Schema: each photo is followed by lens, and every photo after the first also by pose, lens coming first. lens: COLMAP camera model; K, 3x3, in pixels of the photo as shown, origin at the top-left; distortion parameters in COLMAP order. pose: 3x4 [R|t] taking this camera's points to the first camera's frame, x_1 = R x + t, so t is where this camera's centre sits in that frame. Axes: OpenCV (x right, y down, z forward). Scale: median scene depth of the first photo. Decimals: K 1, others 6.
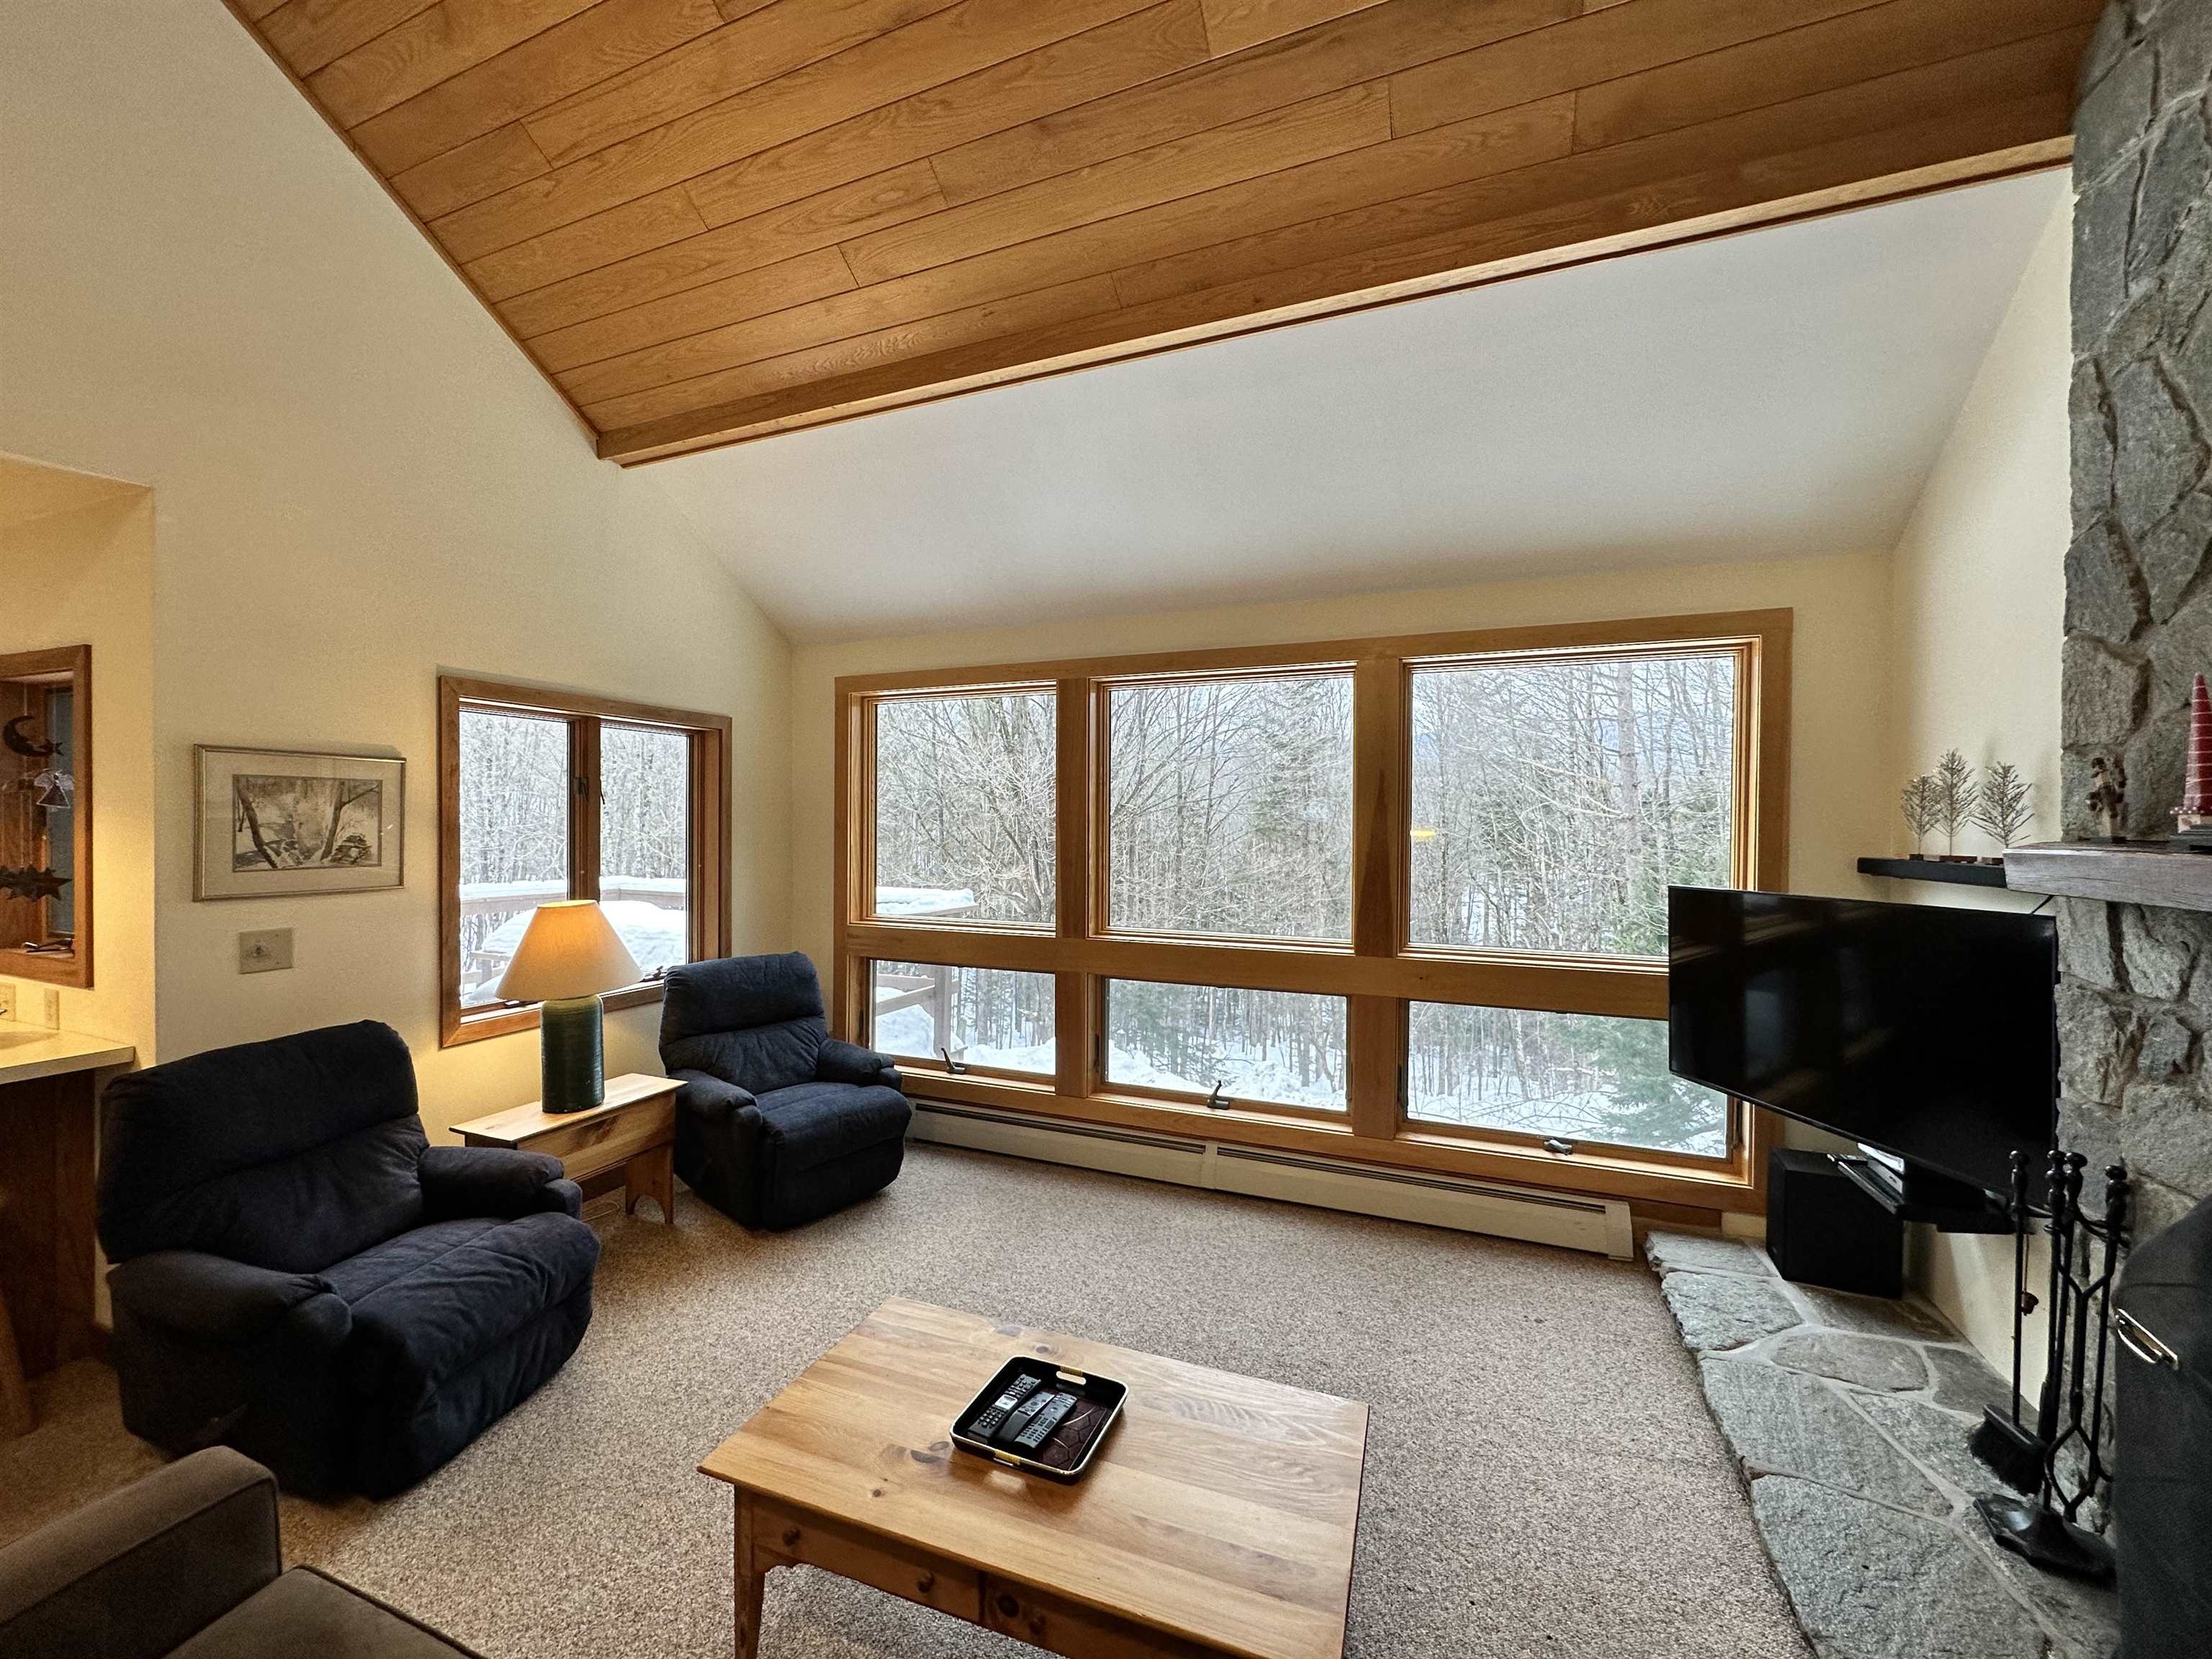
lens RADIAL K [[881.8, 0, 1102.2], [0, 881.8, 833.3], [0, 0, 1]] dist [-0.002794, 0.000551]
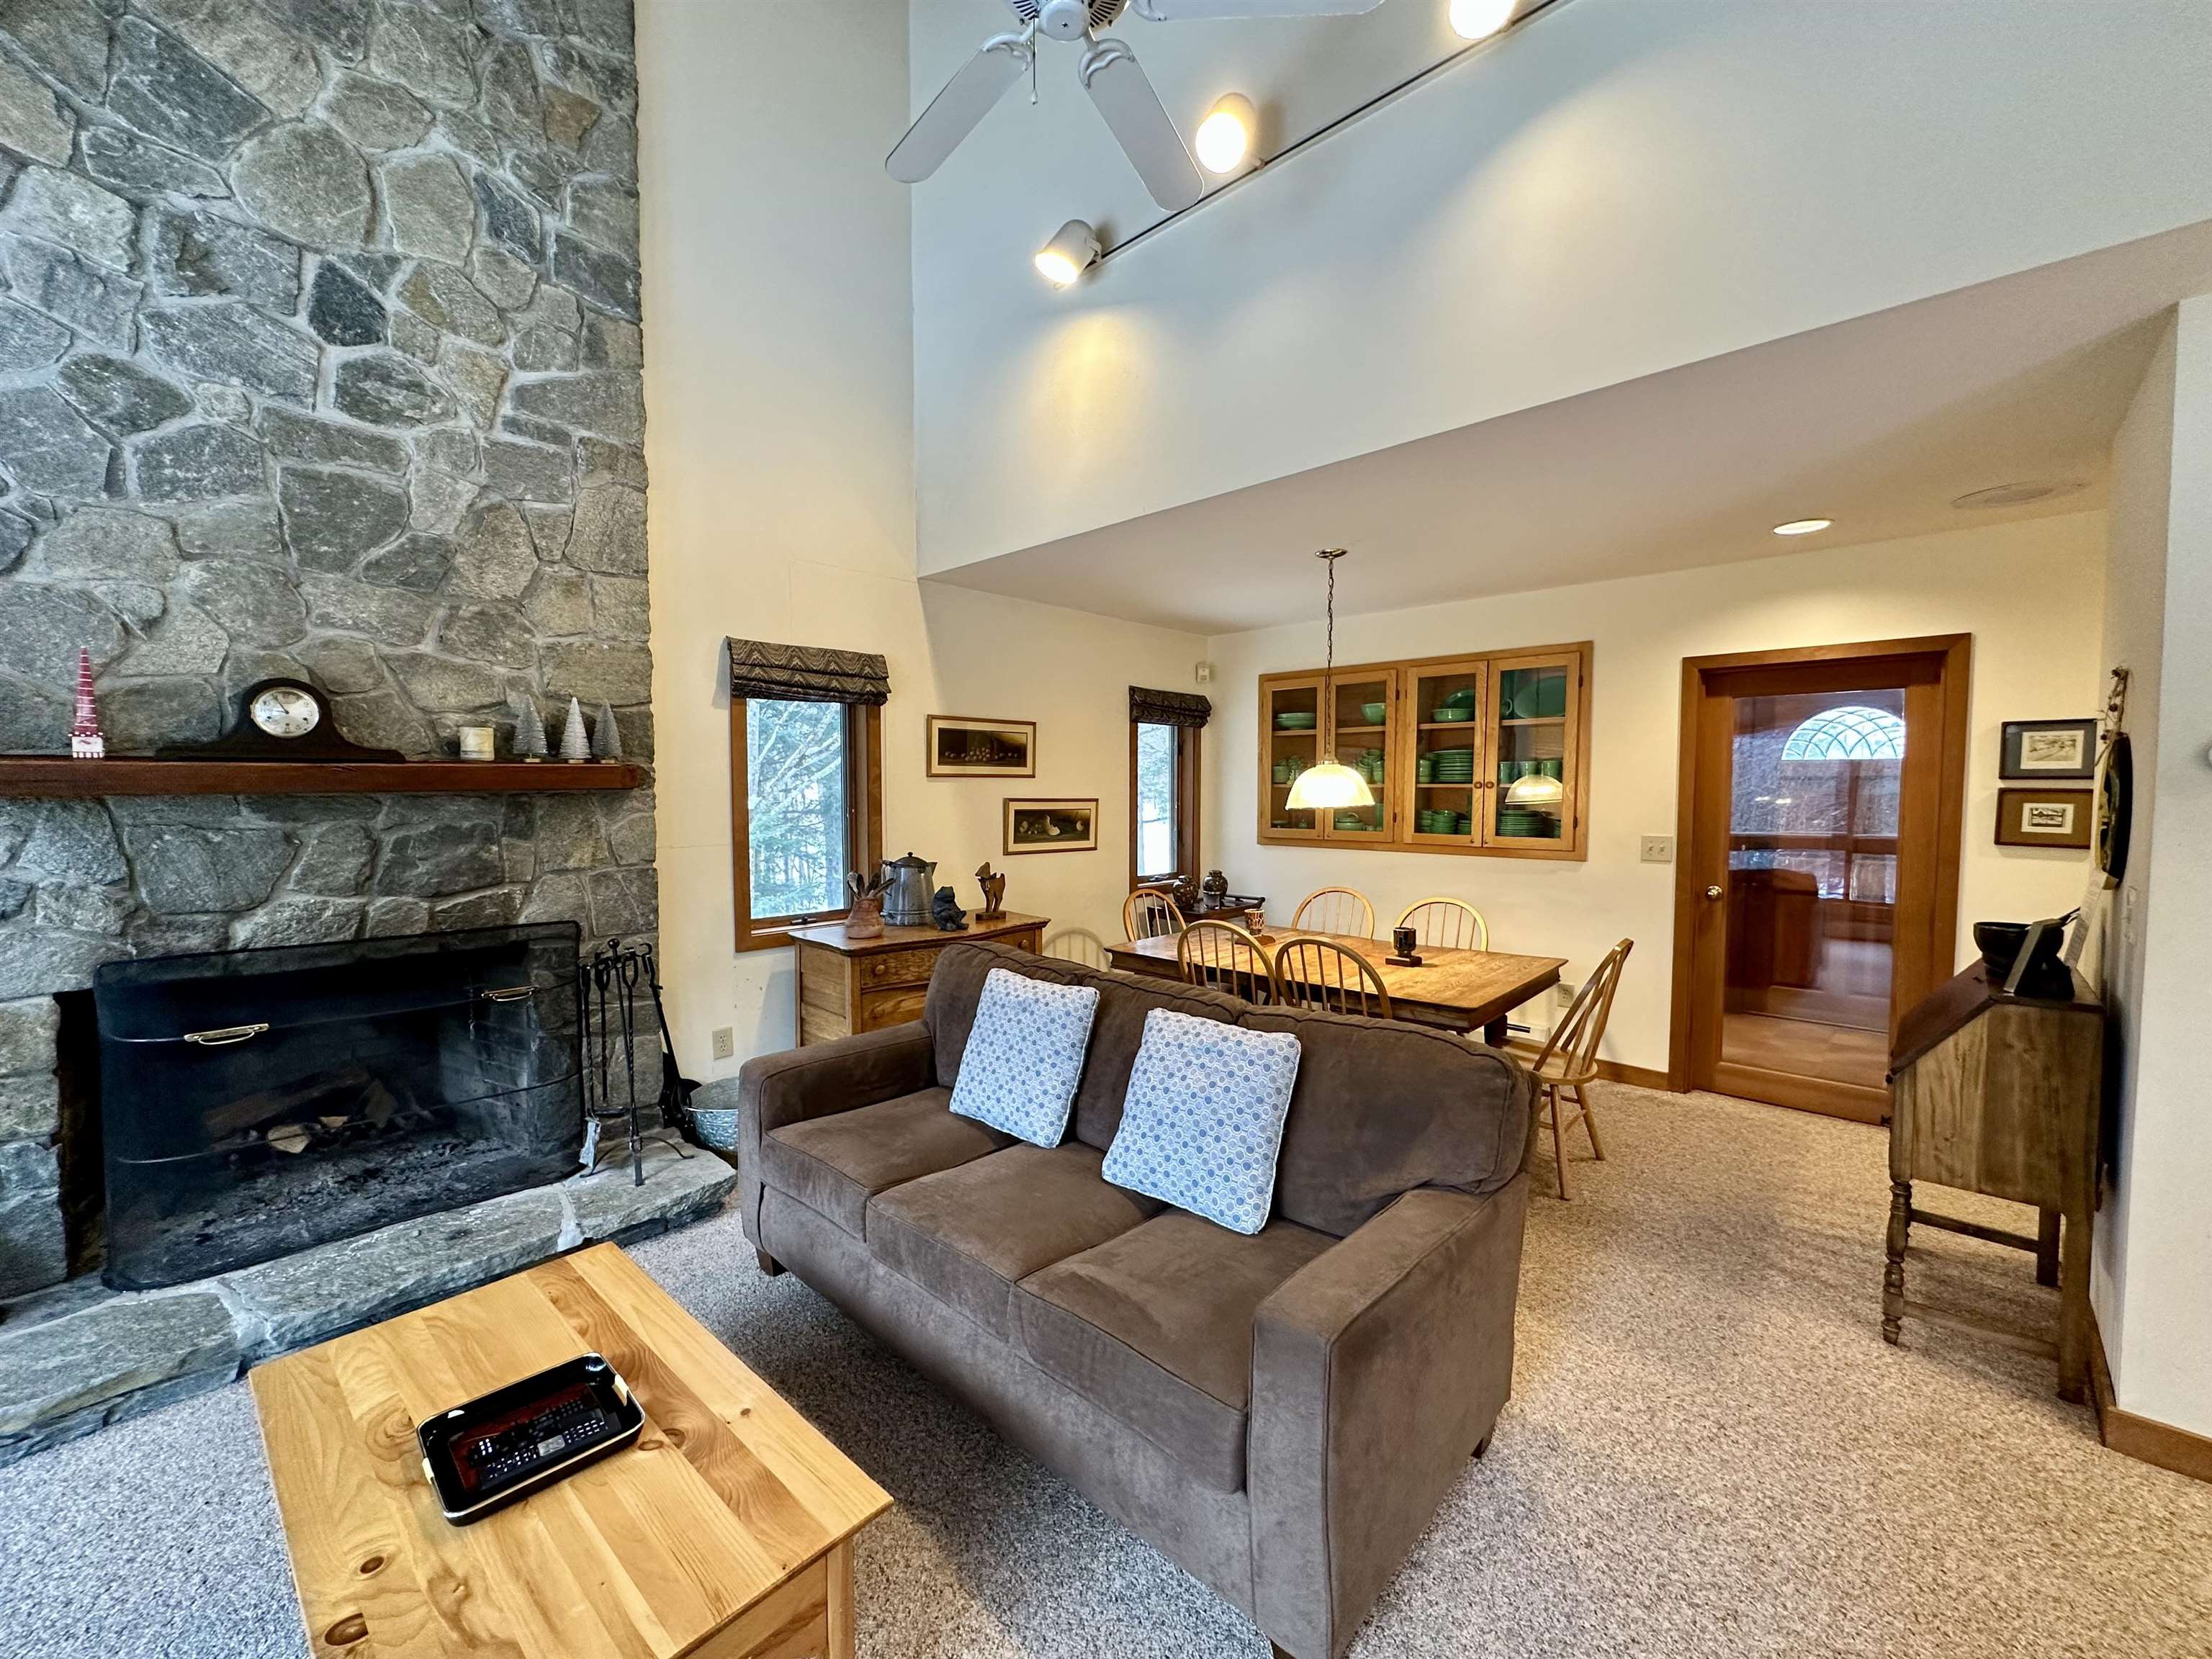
lens RADIAL K [[881.8, 0, 1104.0], [0, 881.8, 831.3], [0, 0, 1]] dist [-0.002794, 0.000551]
pose [[-0.932249, -0.022968, 0.361088, -0.544395], [0.001053, 0.997807, 0.066187, 0.023654], [-0.361816, 0.062083, -0.930180, 0.972712]]
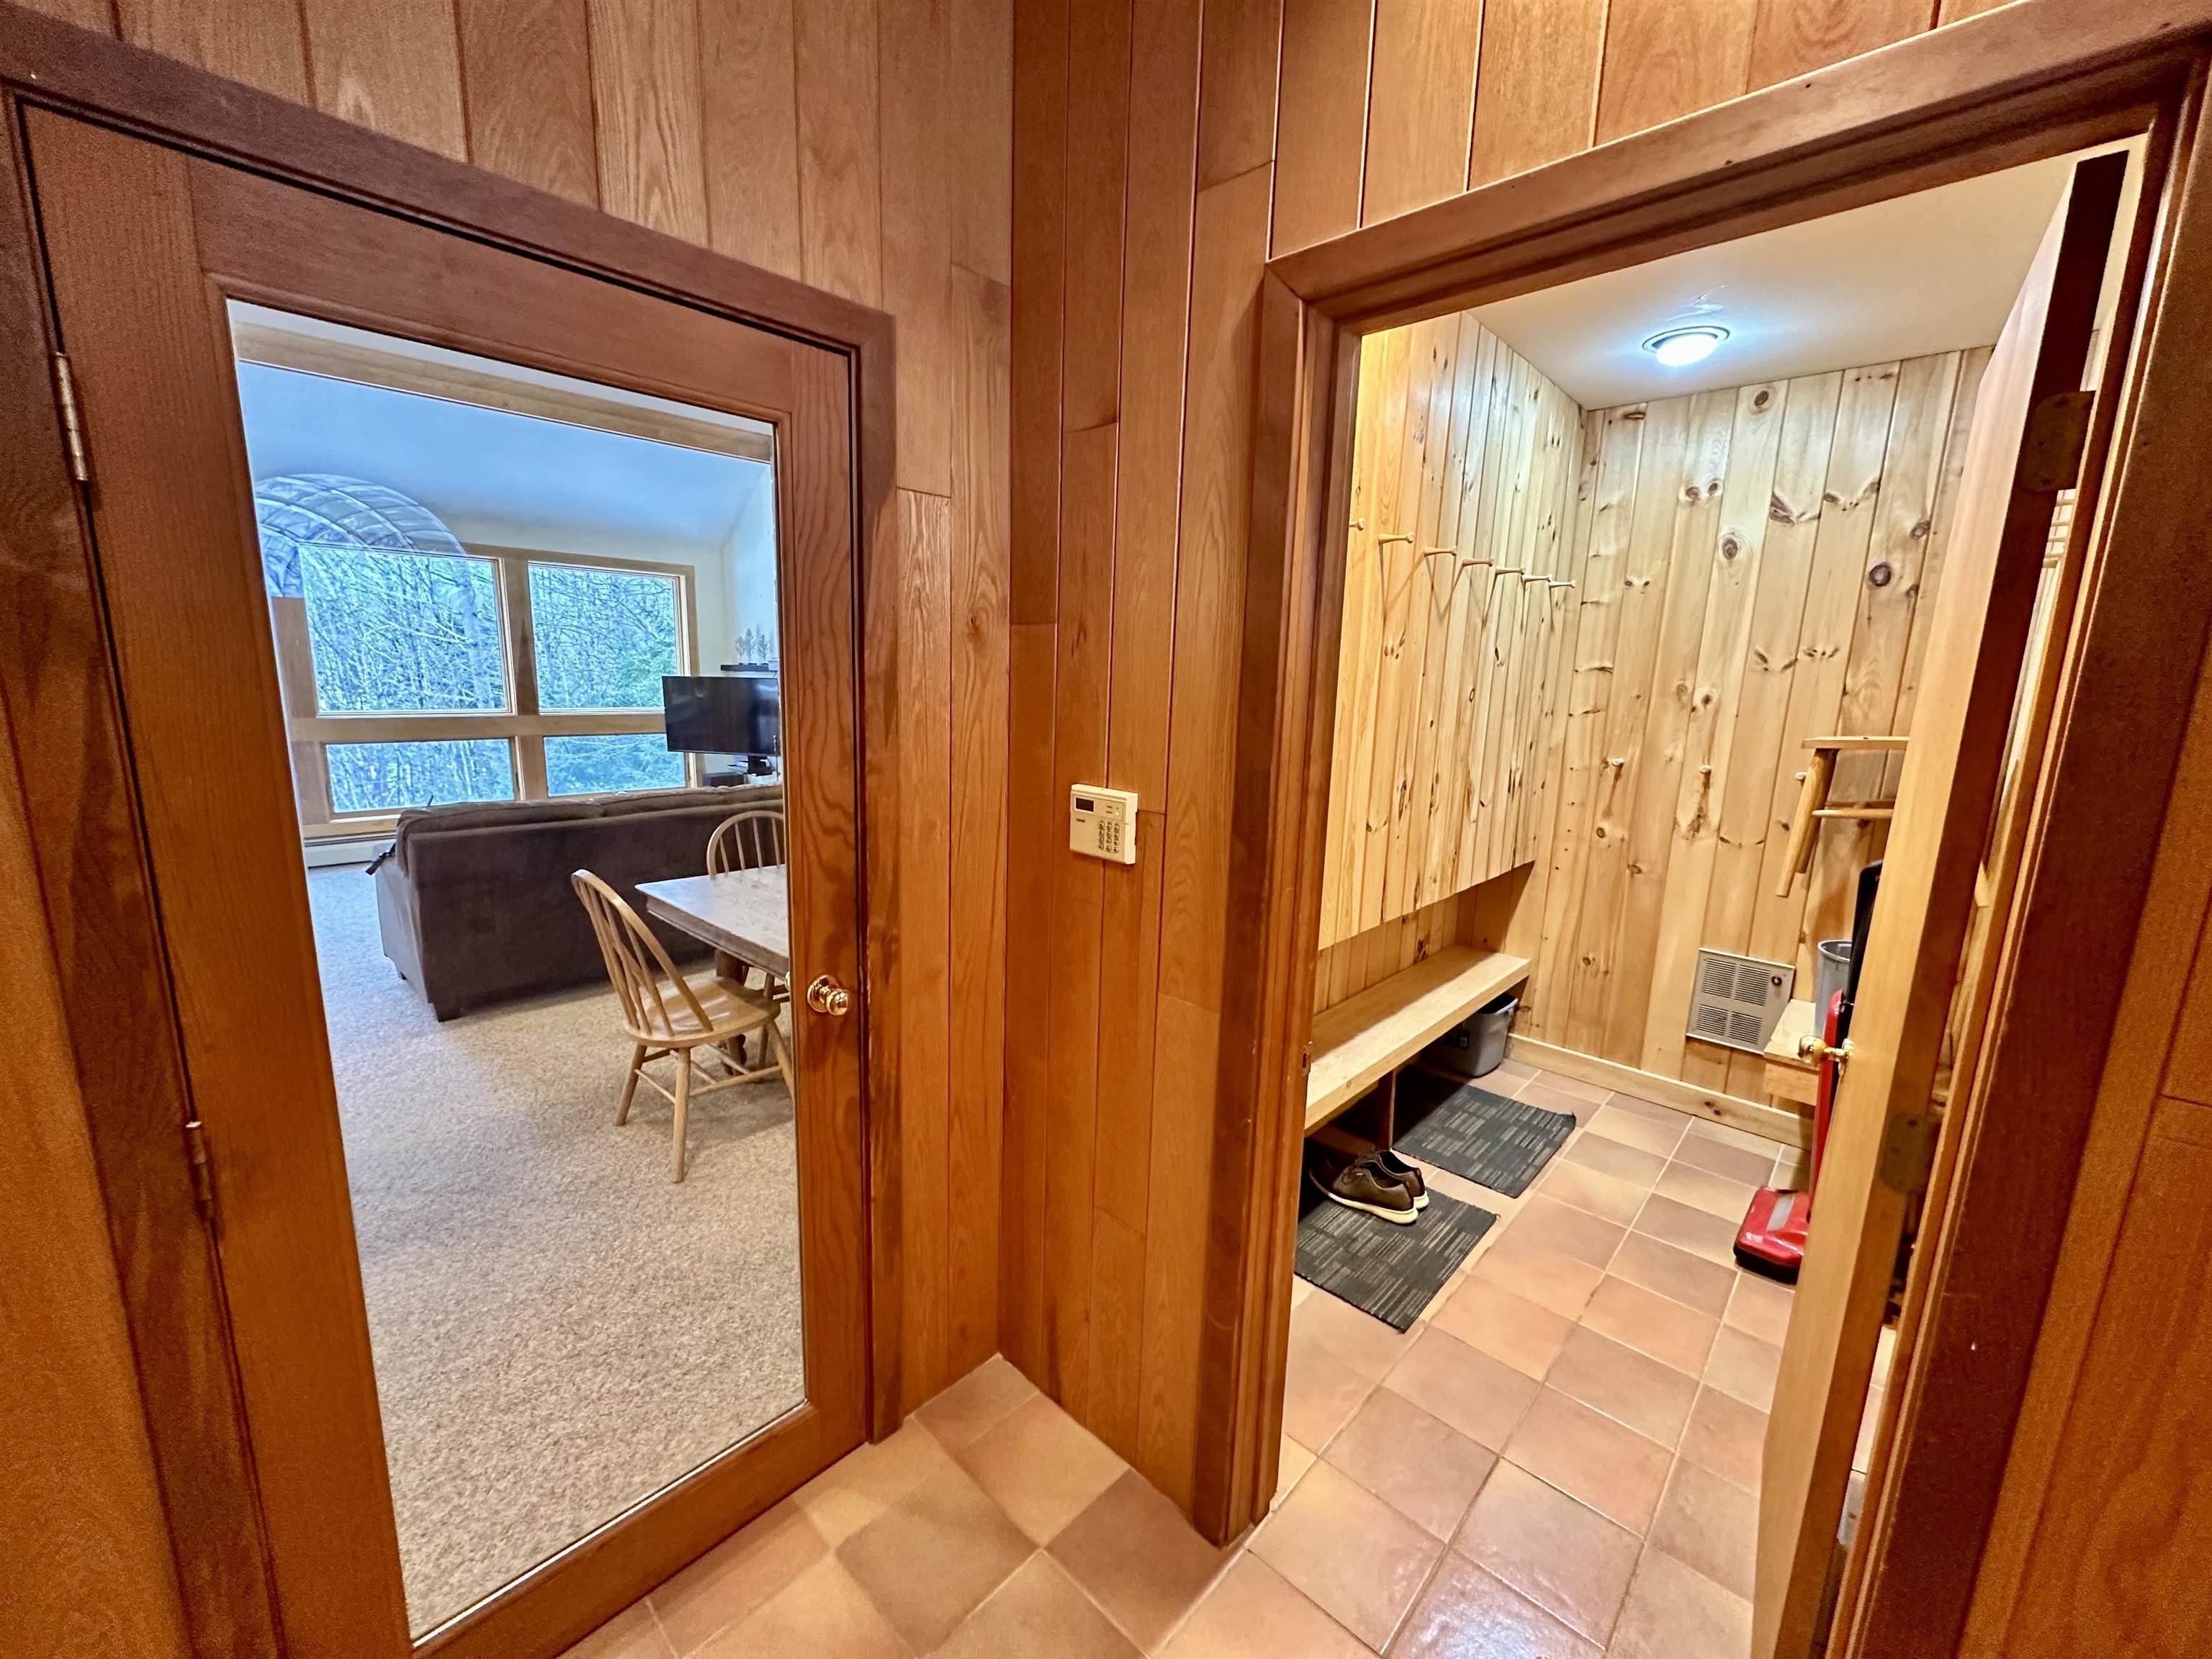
lens RADIAL K [[881.8, 0, 1104.2], [0, 881.8, 832.1], [0, 0, 1]] dist [-0.002794, 0.000551]
pose [[0.353157, -0.164112, 0.921058, -1.430129], [-0.014608, 0.983407, 0.180822, 0.029004], [-0.935450, -0.077313, 0.344900, -1.184345]]
